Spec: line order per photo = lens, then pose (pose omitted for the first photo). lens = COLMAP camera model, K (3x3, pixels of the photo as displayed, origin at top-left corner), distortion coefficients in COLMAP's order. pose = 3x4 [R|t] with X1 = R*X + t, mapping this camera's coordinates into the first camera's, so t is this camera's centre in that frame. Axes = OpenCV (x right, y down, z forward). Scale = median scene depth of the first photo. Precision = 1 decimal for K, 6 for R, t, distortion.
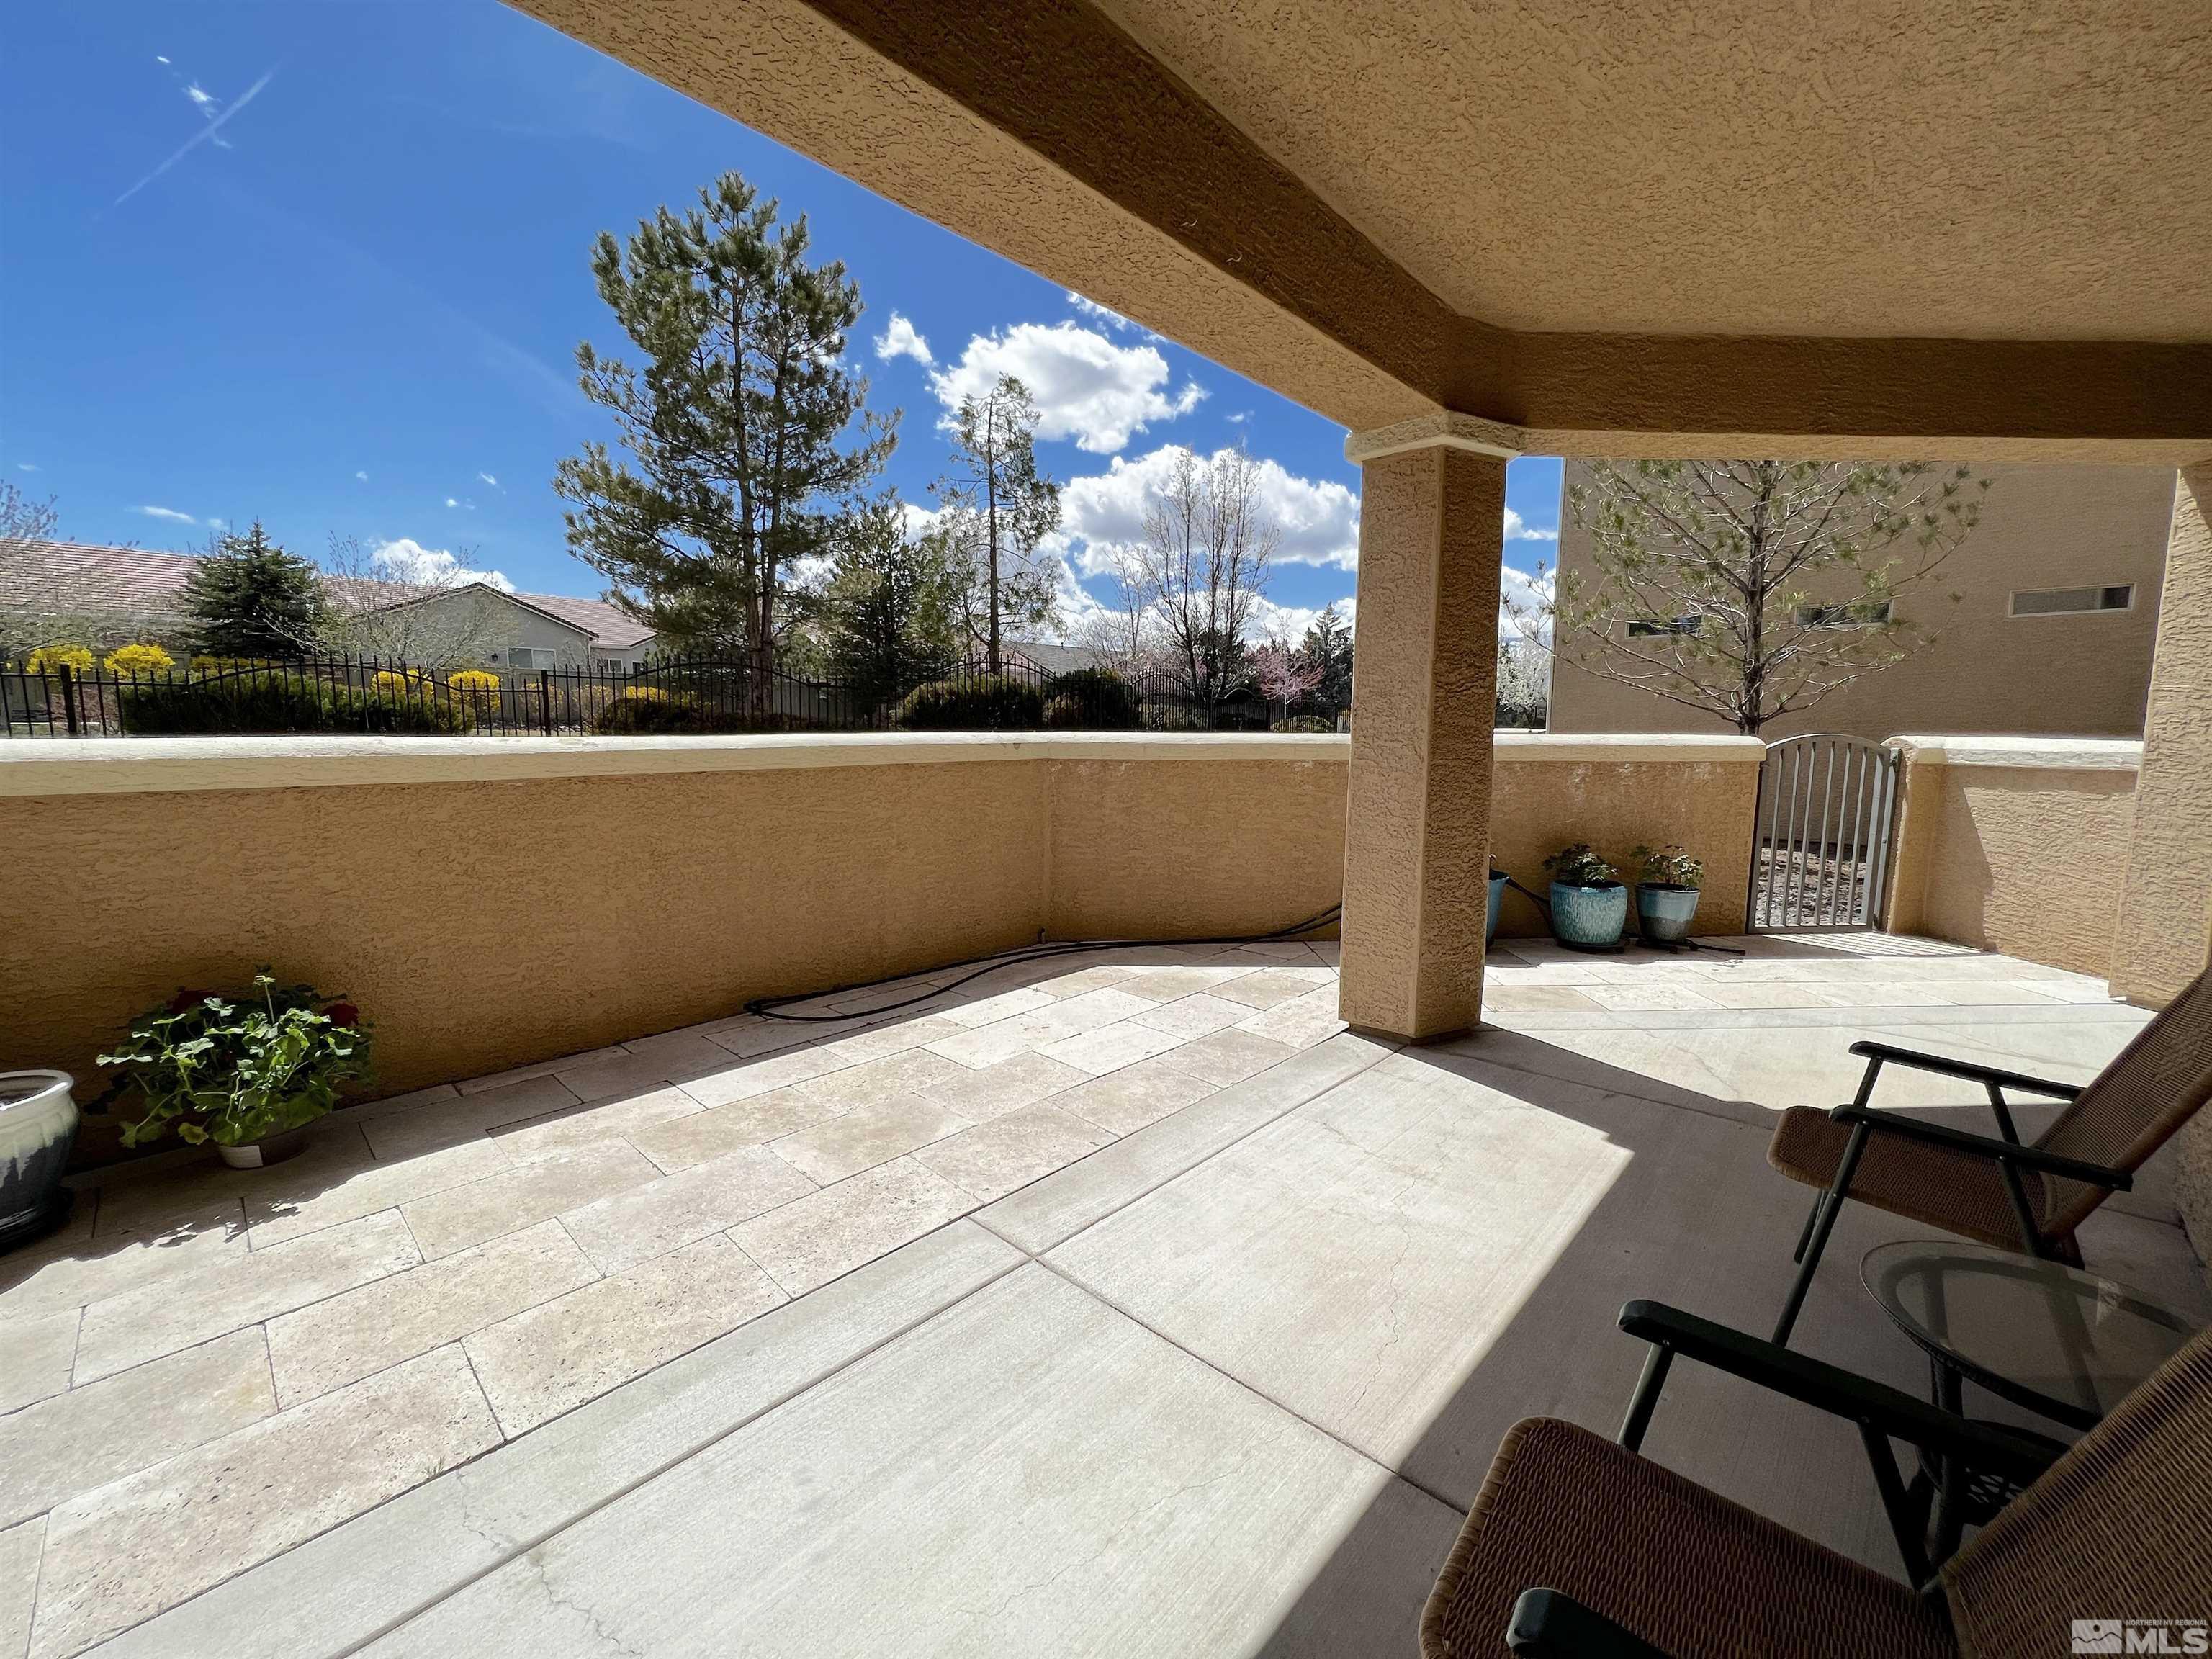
lens RADIAL K [[884.8, 0, 1099.8], [0, 884.8, 825.7], [0, 0, 1]] dist [-0.002283, 0.000633]
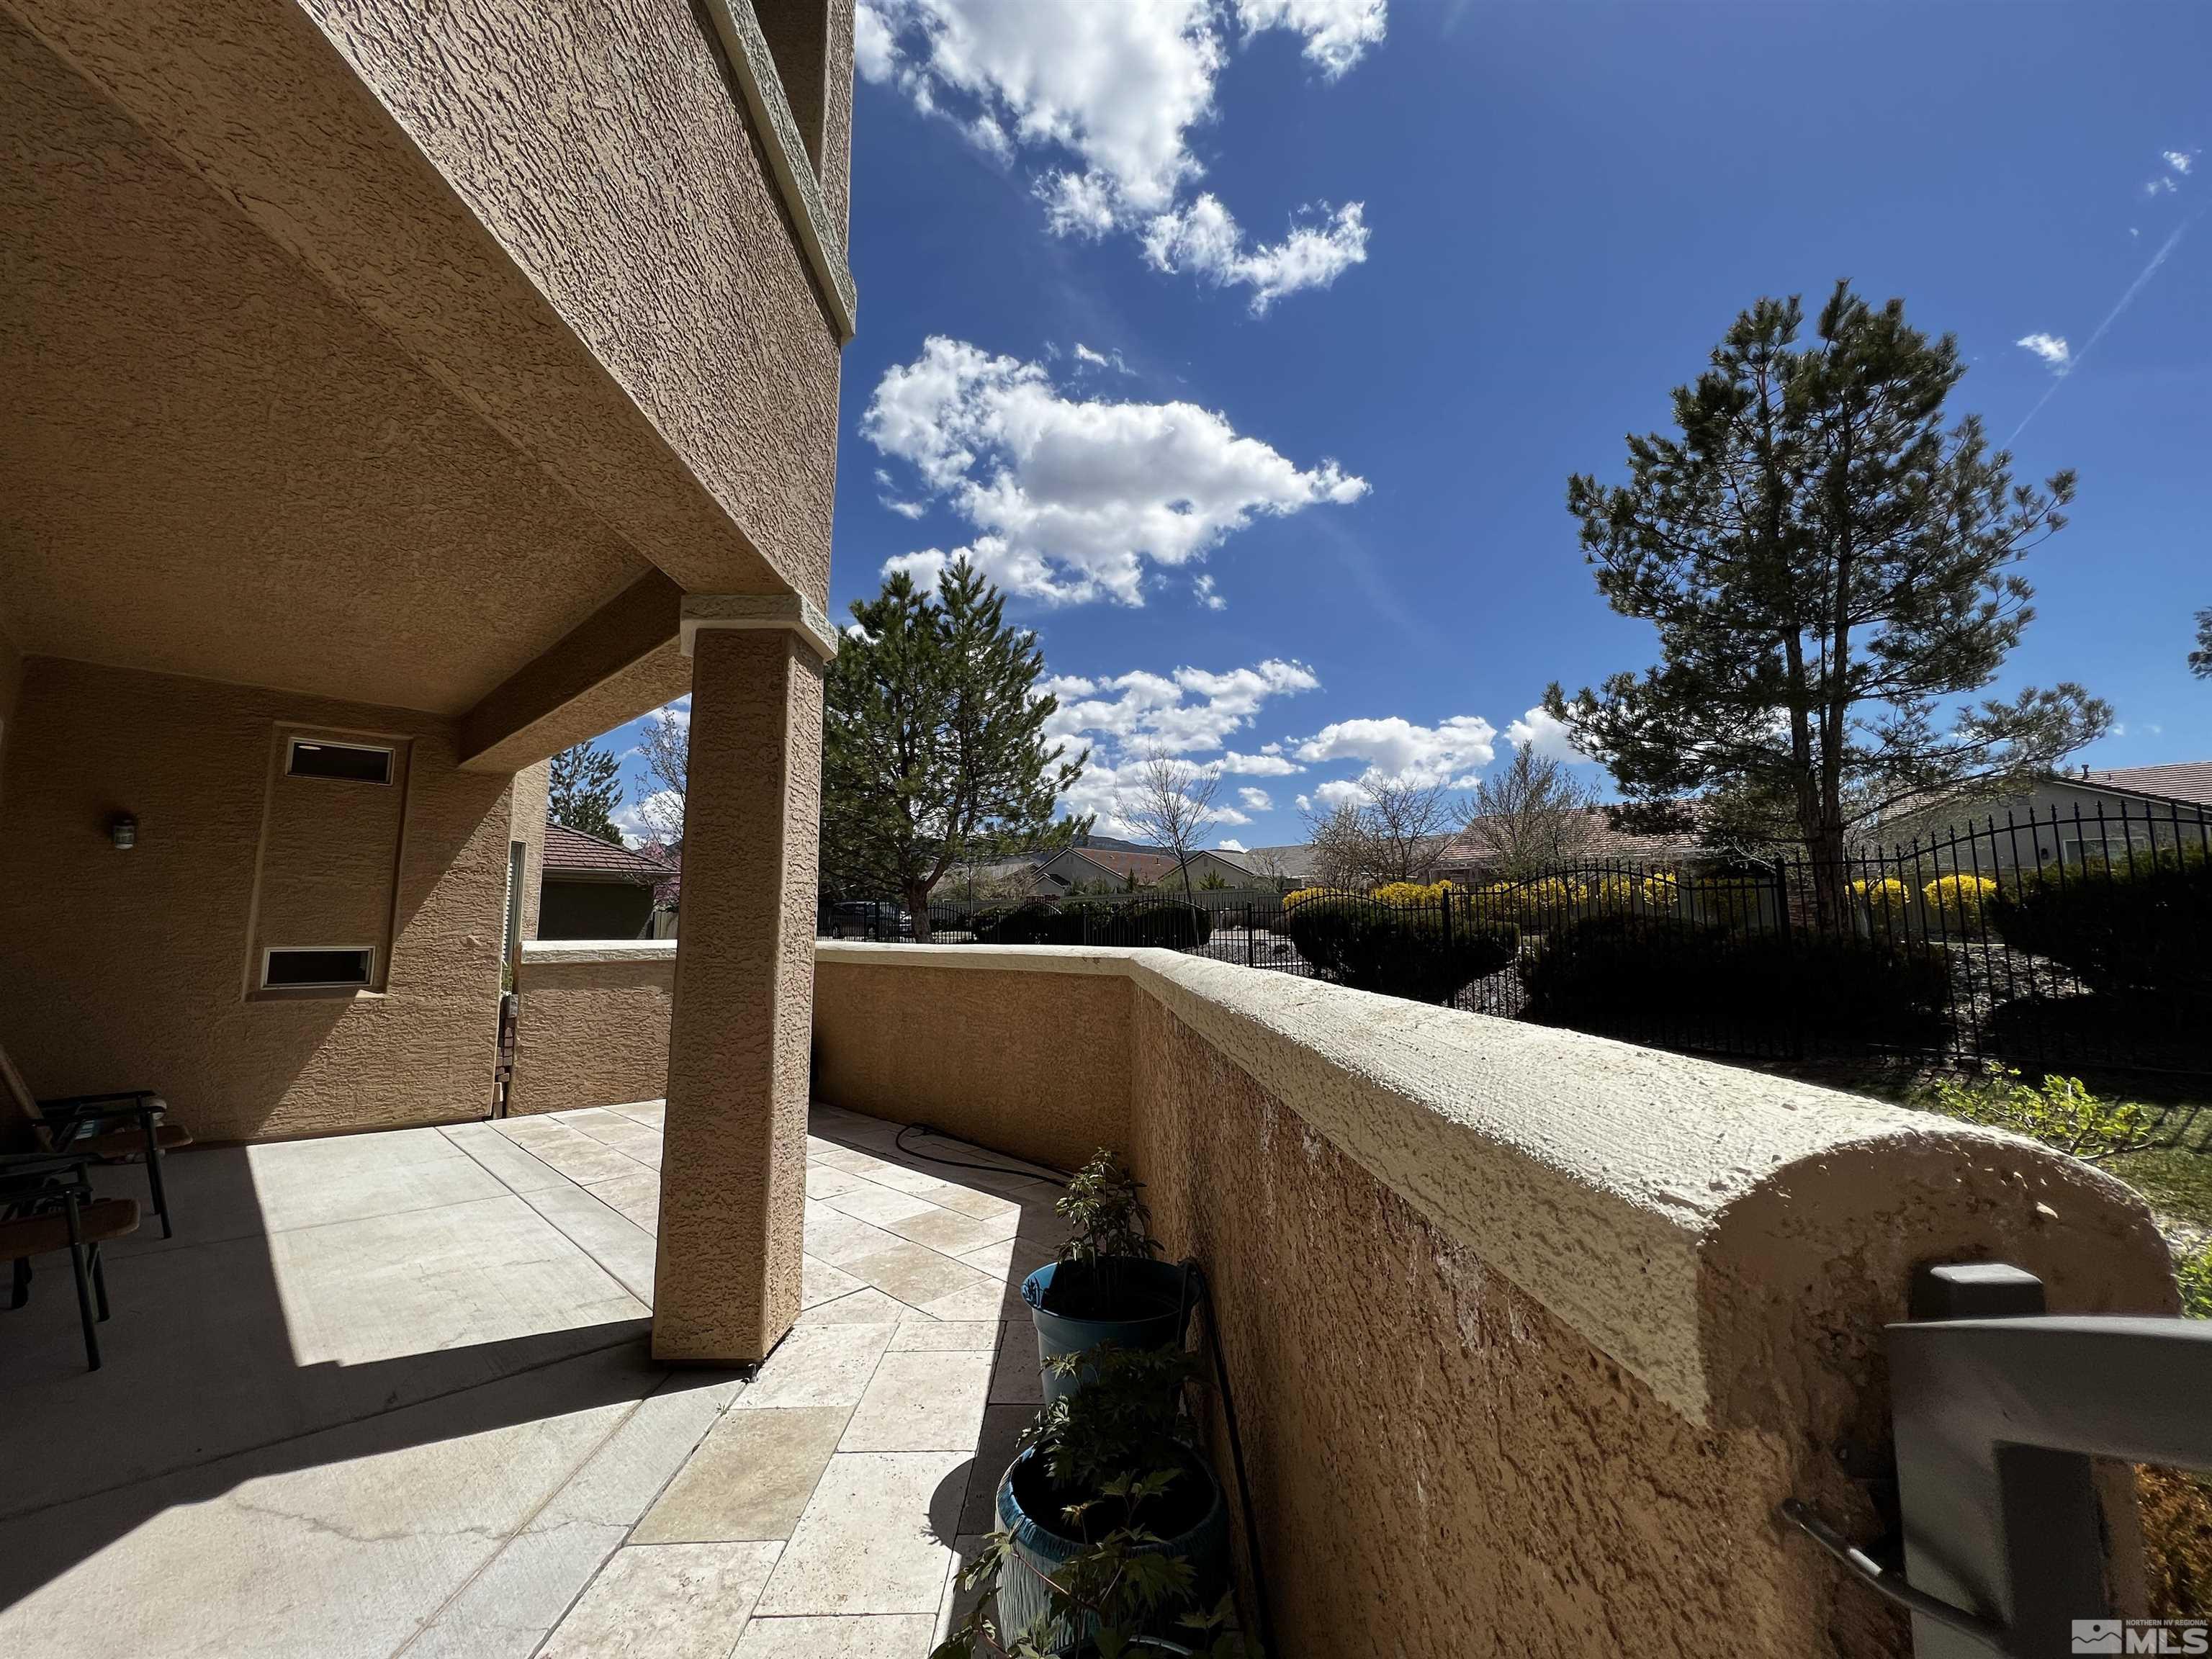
lens RADIAL K [[884.8, 0, 1099.7], [0, 884.8, 825.0], [0, 0, 1]] dist [-0.002283, 0.000633]
pose [[-0.010555, -0.125014, -0.992099, 0.913276], [-0.119575, 0.985192, -0.122872, -0.119425], [0.992769, 0.117334, -0.025347, 1.018634]]
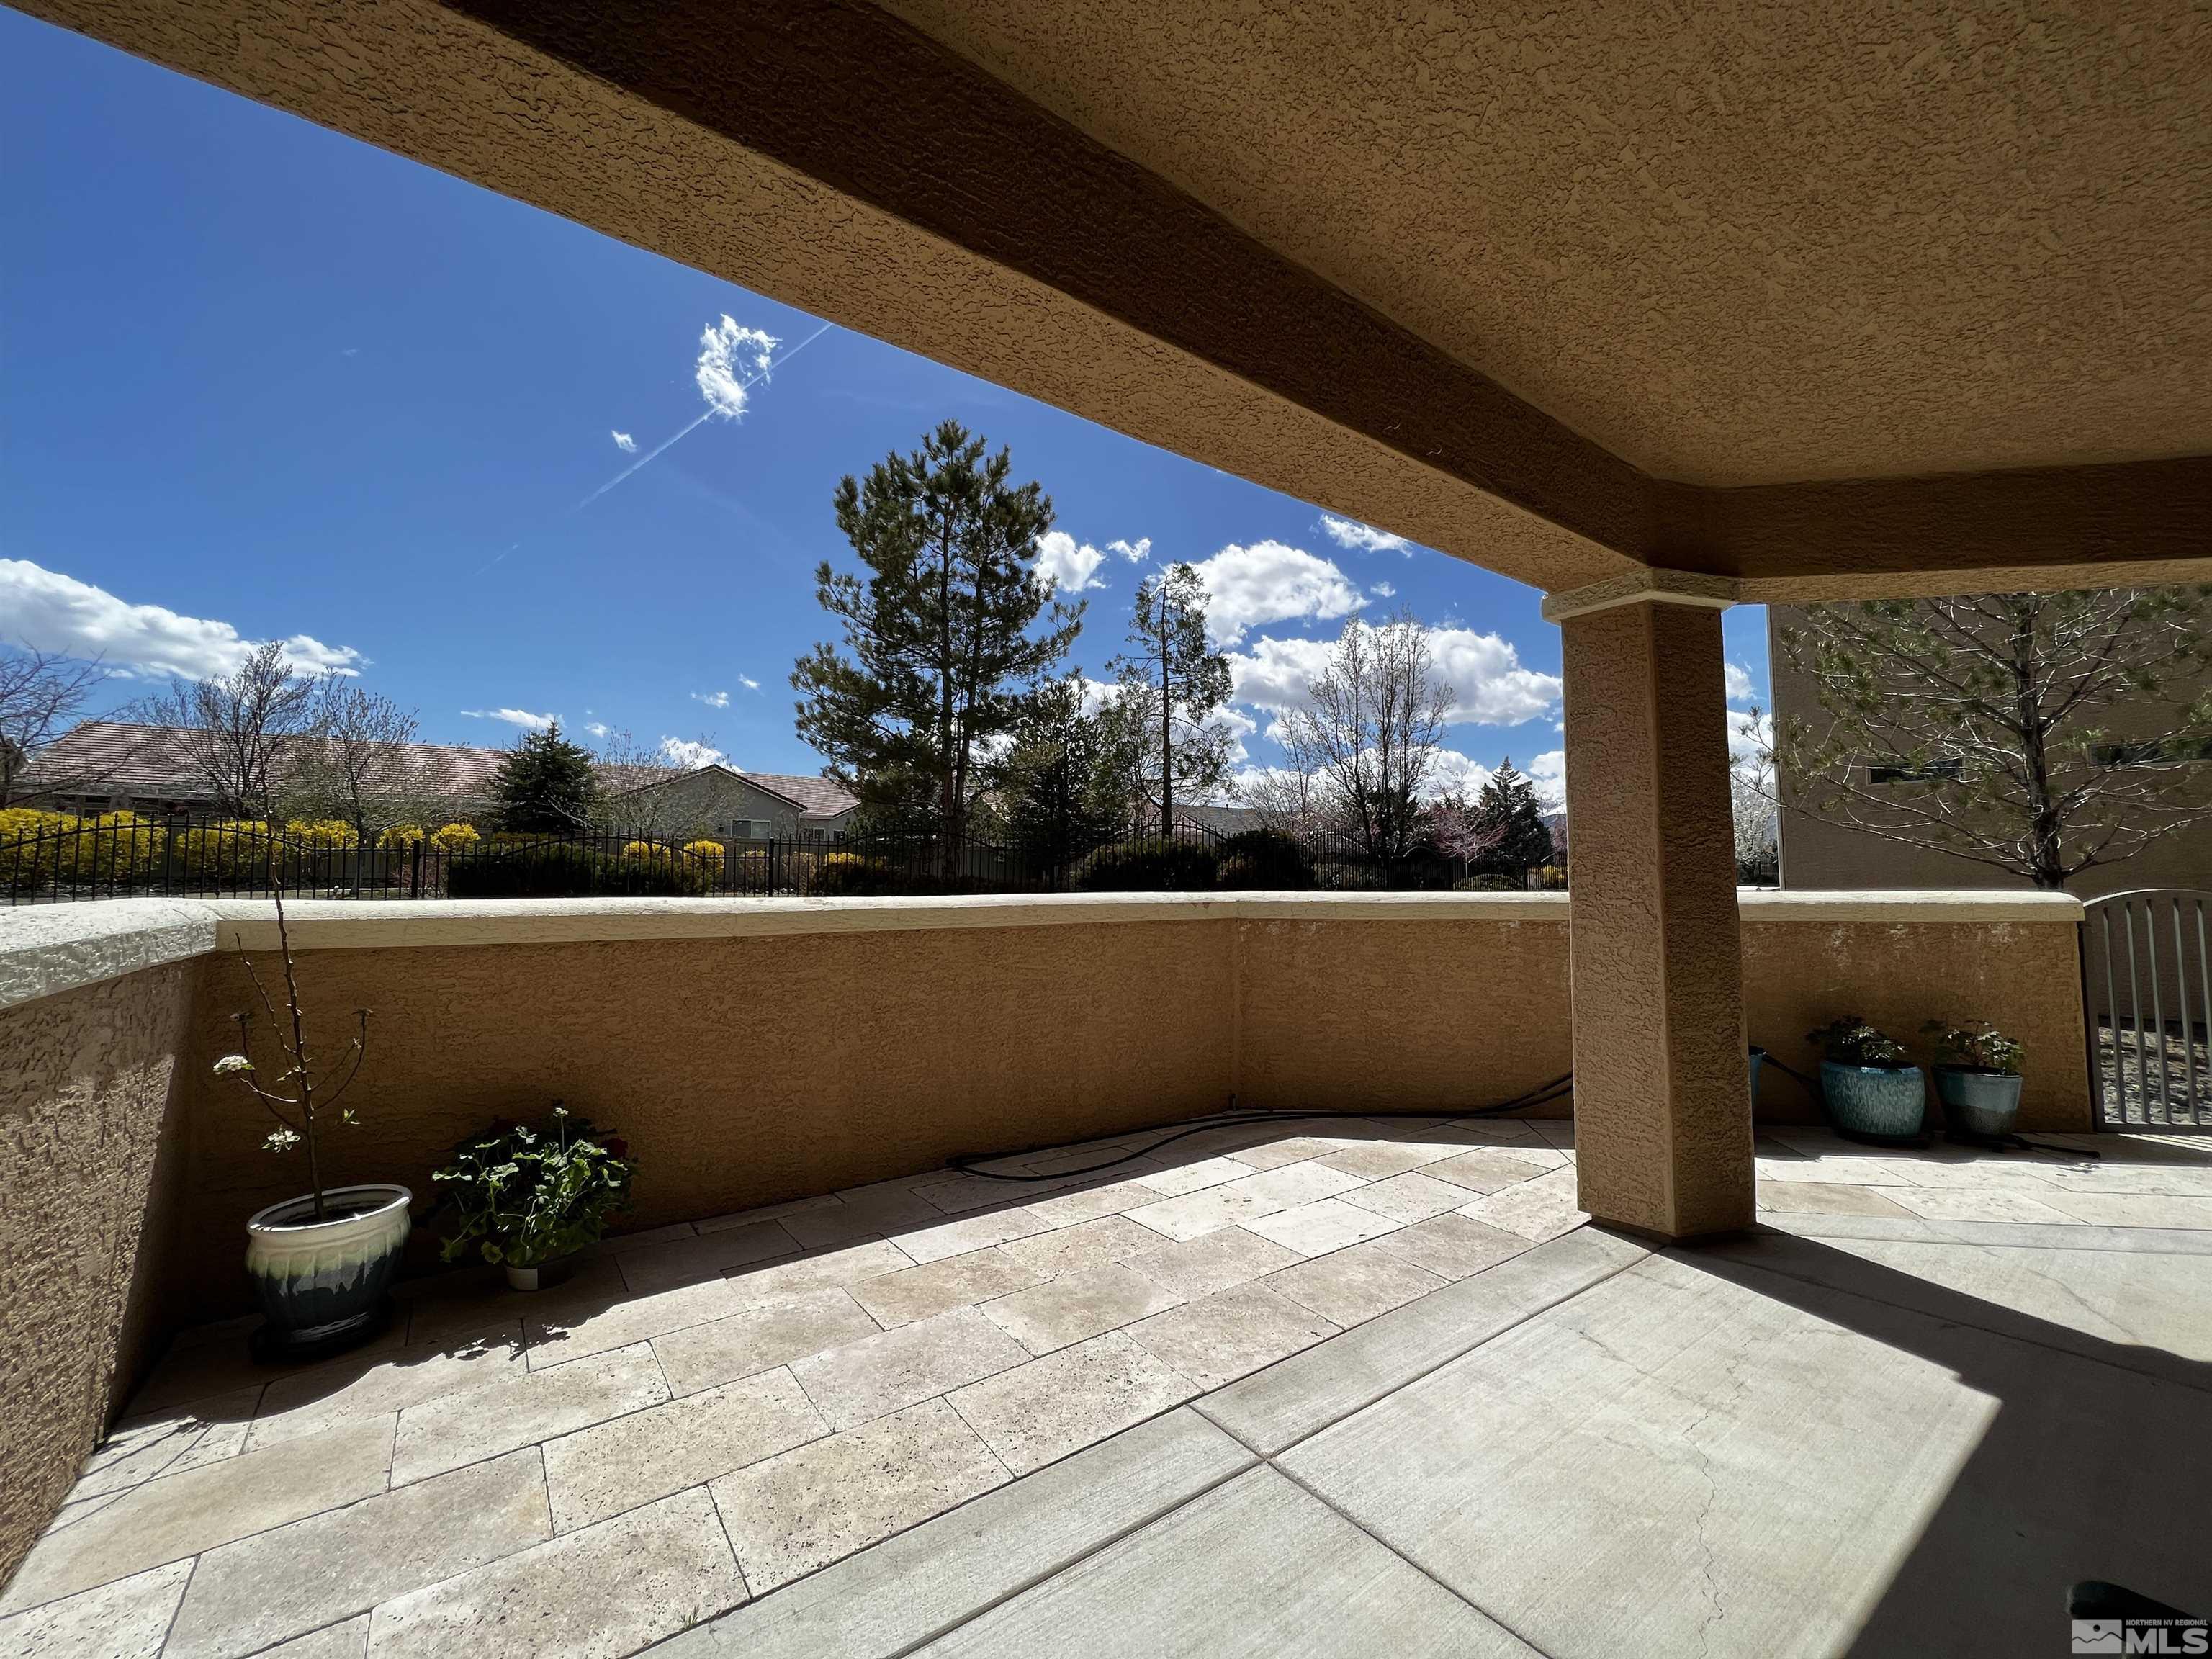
lens RADIAL K [[884.8, 0, 1099.6], [0, 884.8, 825.9], [0, 0, 1]] dist [-0.002283, 0.000633]
pose [[0.983191, -0.018104, -0.181682, -0.028878], [-0.014909, 0.983789, -0.178710, 0.003048], [0.181972, 0.178414, 0.966982, -0.016907]]
